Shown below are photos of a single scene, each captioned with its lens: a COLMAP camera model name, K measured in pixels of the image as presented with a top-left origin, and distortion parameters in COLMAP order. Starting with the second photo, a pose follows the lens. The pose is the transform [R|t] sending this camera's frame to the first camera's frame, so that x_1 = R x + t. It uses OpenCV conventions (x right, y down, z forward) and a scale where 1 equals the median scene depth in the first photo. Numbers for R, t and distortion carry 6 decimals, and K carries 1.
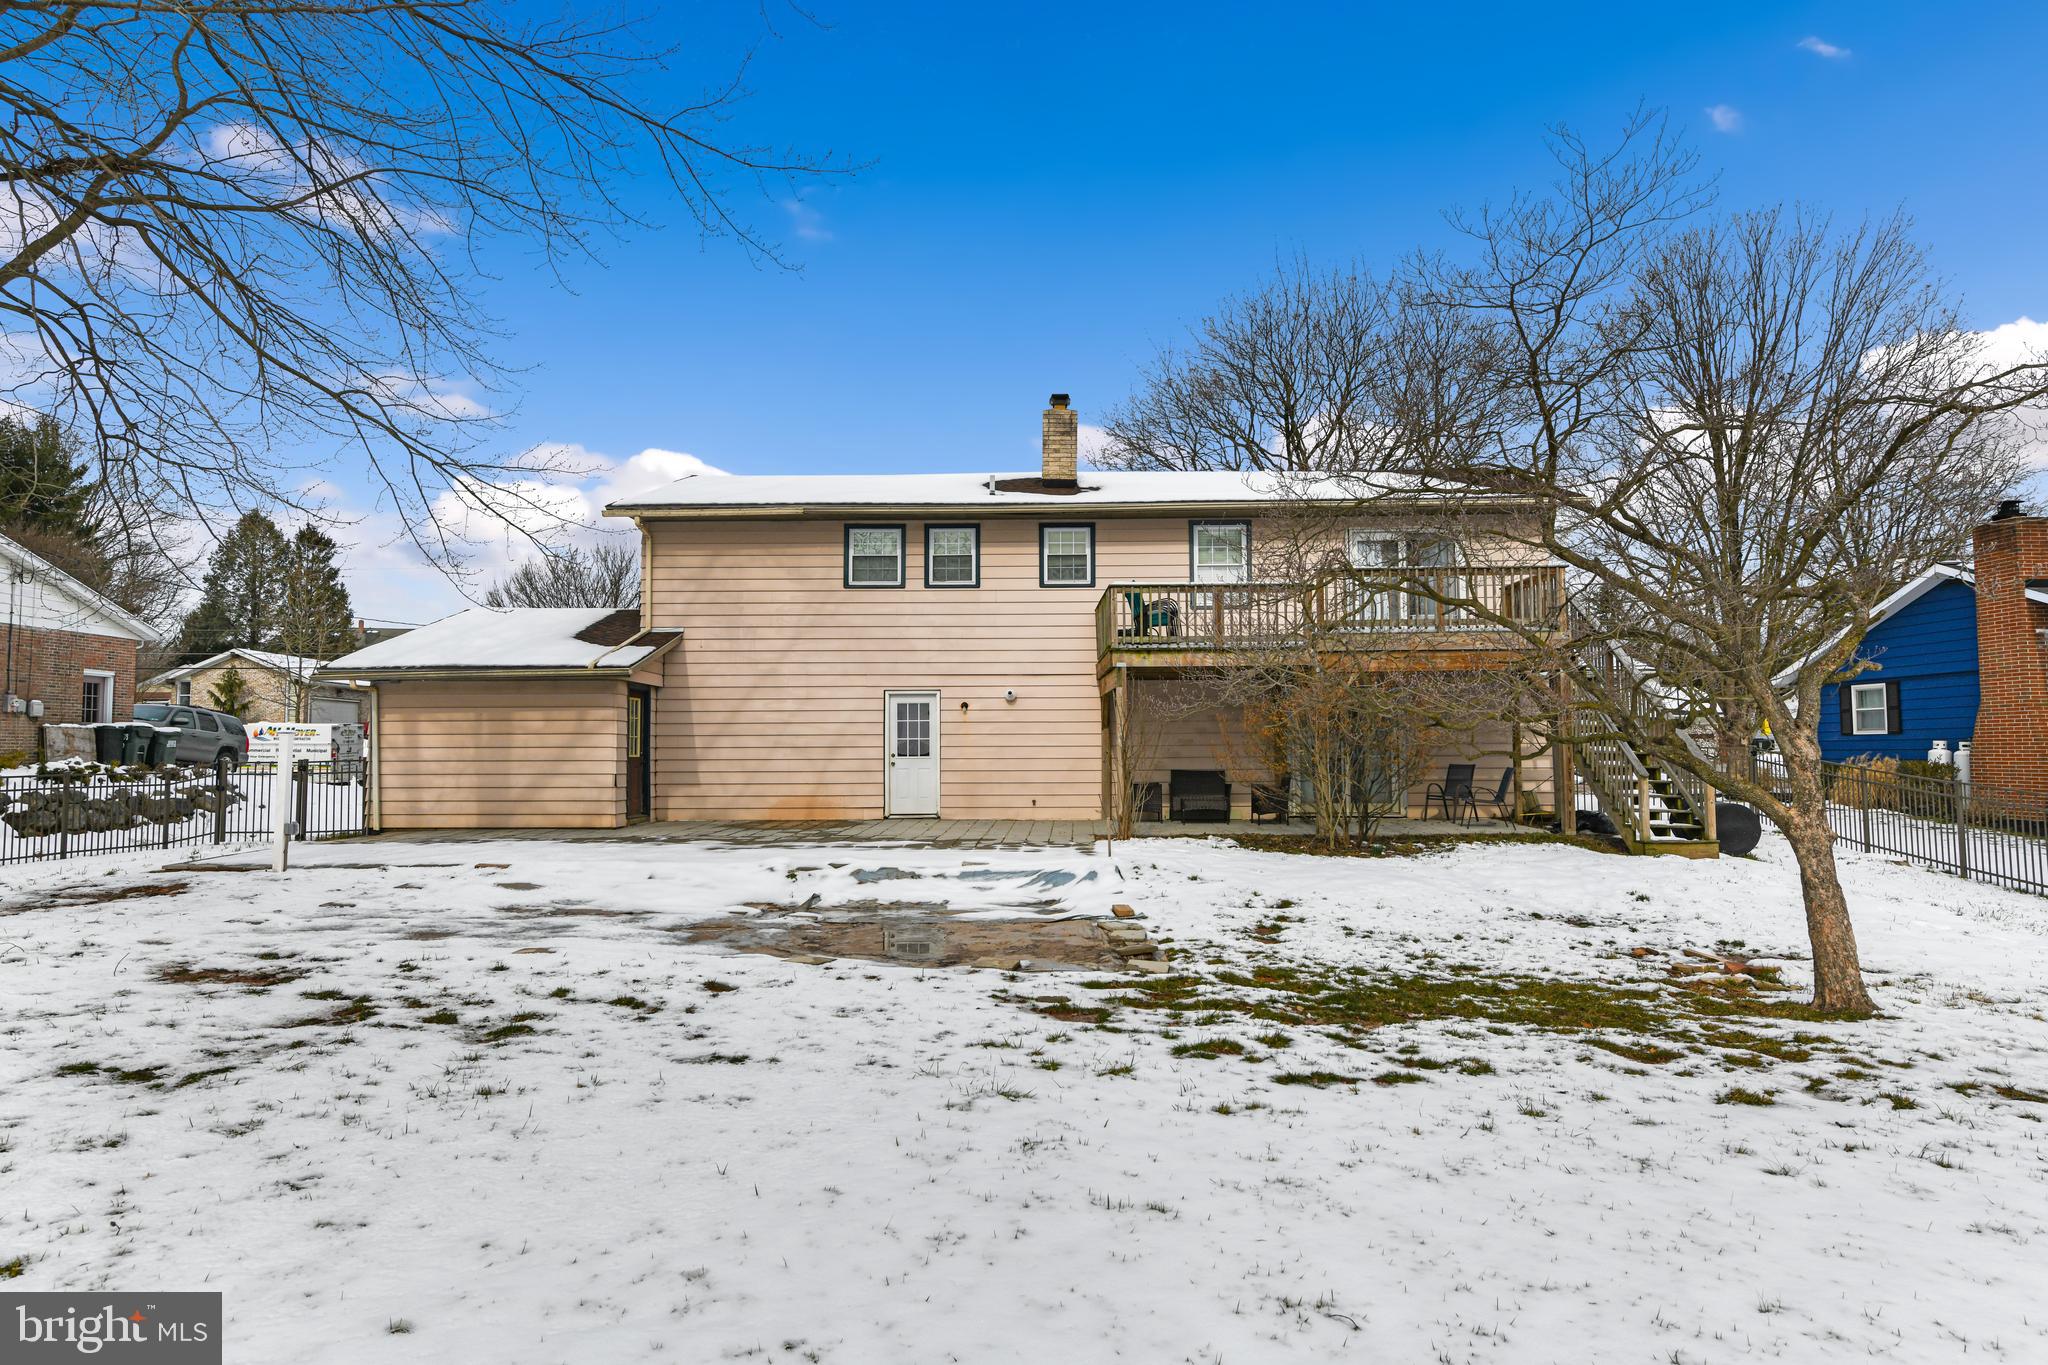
lens RADIAL K [[859.3, 0, 992.9], [0, 859.3, 682.1], [0, 0, 1]] dist [0.001704, 0.000209]
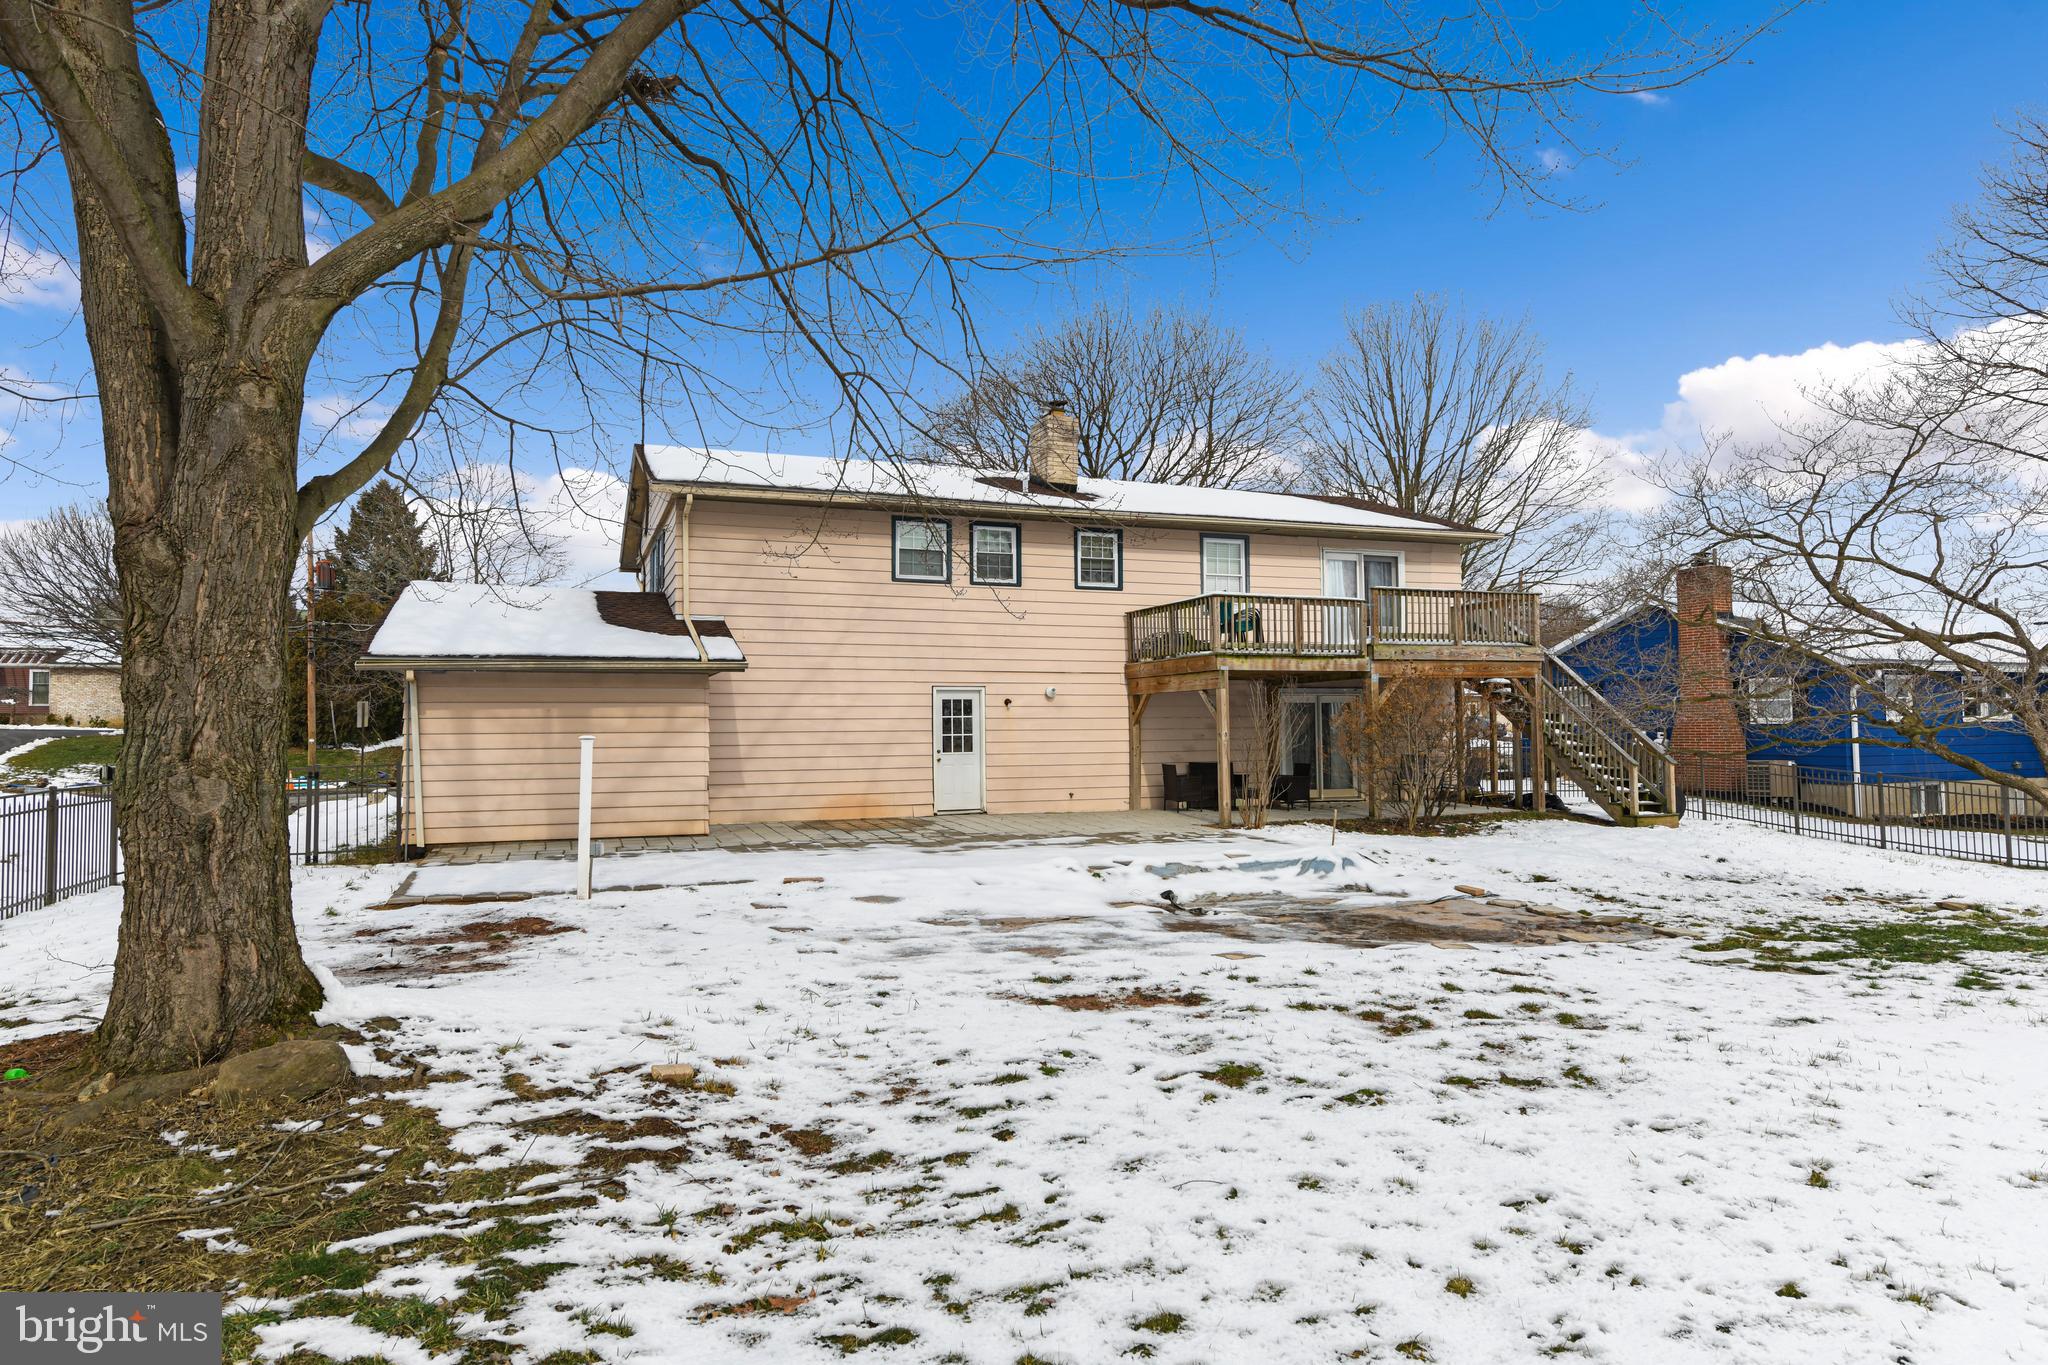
lens RADIAL K [[859.3, 0, 992.9], [0, 859.3, 682.1], [0, 0, 1]] dist [0.001704, 0.000209]
pose [[0.961054, 0.013215, 0.276045, -0.335855], [-0.016984, 0.999792, 0.011269, -0.007497], [-0.275838, -0.015519, 0.961079, 0.027428]]
